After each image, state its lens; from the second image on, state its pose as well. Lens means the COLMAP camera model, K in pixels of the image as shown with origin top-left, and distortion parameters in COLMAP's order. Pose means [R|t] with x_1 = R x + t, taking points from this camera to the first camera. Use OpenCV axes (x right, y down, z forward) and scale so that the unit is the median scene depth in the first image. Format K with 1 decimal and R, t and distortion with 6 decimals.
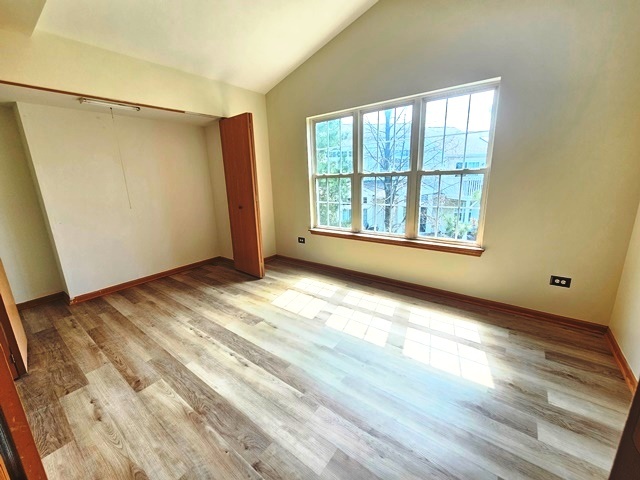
lens RADIAL K [[262.3, 0, 317.6], [0, 262.3, 241.8], [0, 0, 1]] dist [-0.000166, -0.000243]
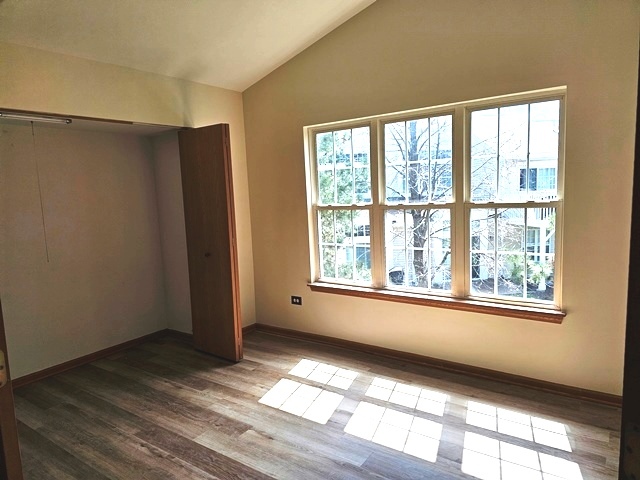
lens RADIAL K [[429.1, 0, 319.5], [0, 429.1, 242.3], [0, 0, 1]] dist [0.058820, -0.057005]
pose [[0.999120, -0.016201, 0.038701, -0.059420], [0.020717, 0.992643, -0.119296, -0.030219], [-0.036483, 0.119993, 0.992104, -0.138572]]
